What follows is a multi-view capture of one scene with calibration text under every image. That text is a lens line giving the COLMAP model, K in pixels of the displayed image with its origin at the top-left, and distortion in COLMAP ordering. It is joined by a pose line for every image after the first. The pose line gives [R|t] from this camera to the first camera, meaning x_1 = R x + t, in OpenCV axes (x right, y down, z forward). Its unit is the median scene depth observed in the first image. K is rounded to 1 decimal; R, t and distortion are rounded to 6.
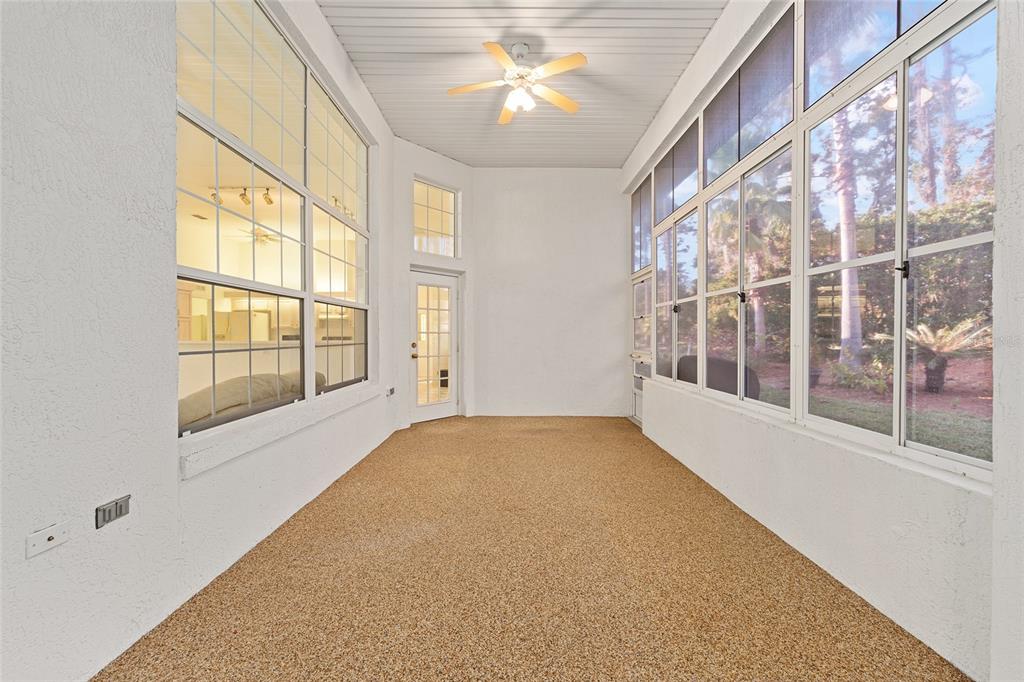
lens RADIAL K [[410.0, 0, 514.2], [0, 410.0, 340.2], [0, 0, 1]] dist [-0.003519, 0.001208]
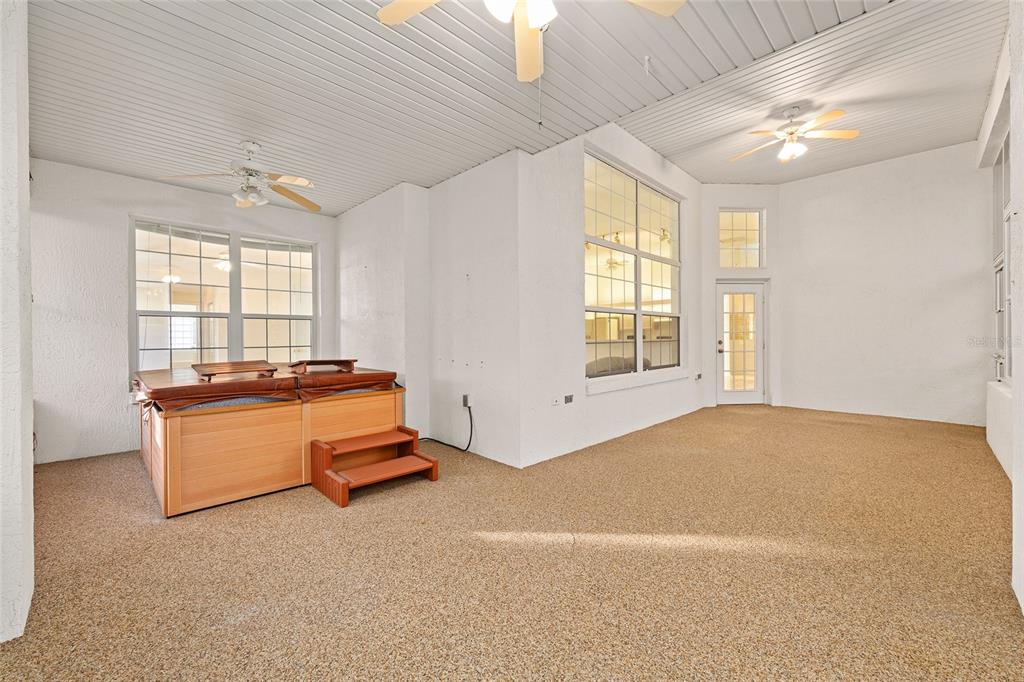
lens RADIAL K [[410.0, 0, 512.3], [0, 410.0, 339.0], [0, 0, 1]] dist [-0.003519, 0.001208]
pose [[0.703236, -0.002996, -0.710951, 0.280148], [0.001997, 0.999995, -0.002239, 0.005062], [0.710954, 0.000155, 0.703238, -0.473378]]
